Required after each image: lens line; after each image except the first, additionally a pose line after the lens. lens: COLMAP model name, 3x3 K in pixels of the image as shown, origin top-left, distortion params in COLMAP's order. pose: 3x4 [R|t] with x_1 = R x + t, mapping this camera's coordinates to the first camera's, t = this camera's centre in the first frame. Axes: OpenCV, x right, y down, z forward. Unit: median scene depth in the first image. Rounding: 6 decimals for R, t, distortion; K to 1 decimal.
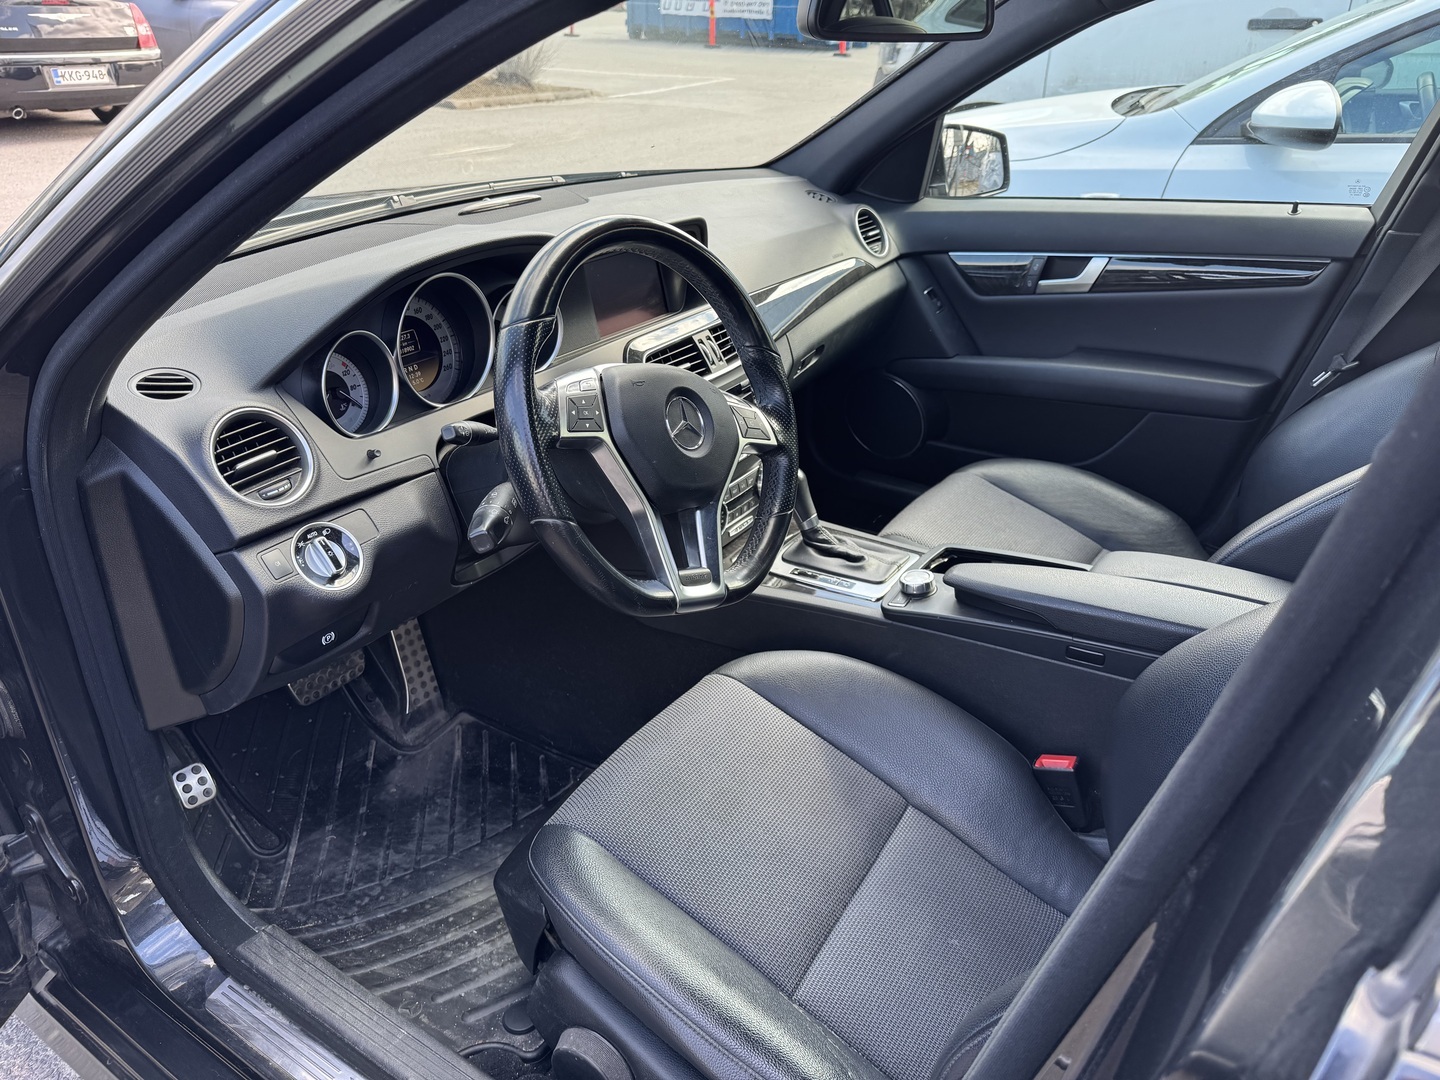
lens RADIAL K [[1140.5, 0, 720.0], [0, 1140.5, 519.4], [0, 0, 1]] dist [-0.000628, -0.003514]
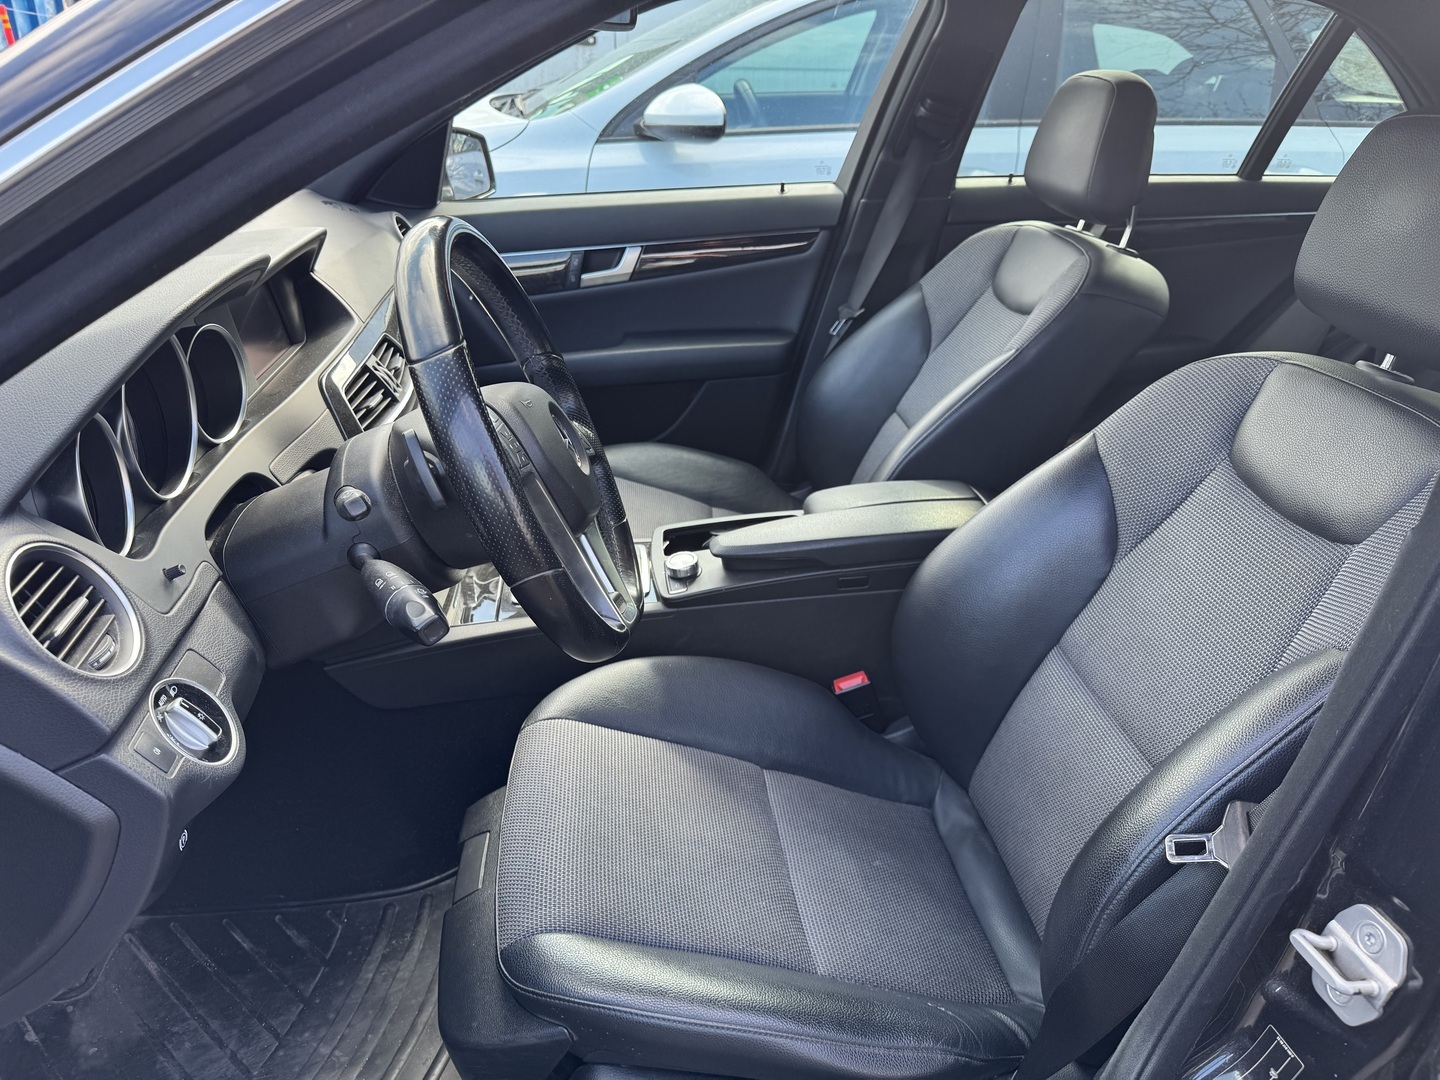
lens RADIAL K [[1128.1, 0, 720.0], [0, 1128.1, 540.0], [0, 0, 1]] dist [0.054573, -0.105041]
pose [[0.745652, -0.246051, 0.619243, -0.341299], [0.247156, 0.965162, 0.085889, -0.037951], [-0.618802, 0.089006, 0.780488, 0.156168]]
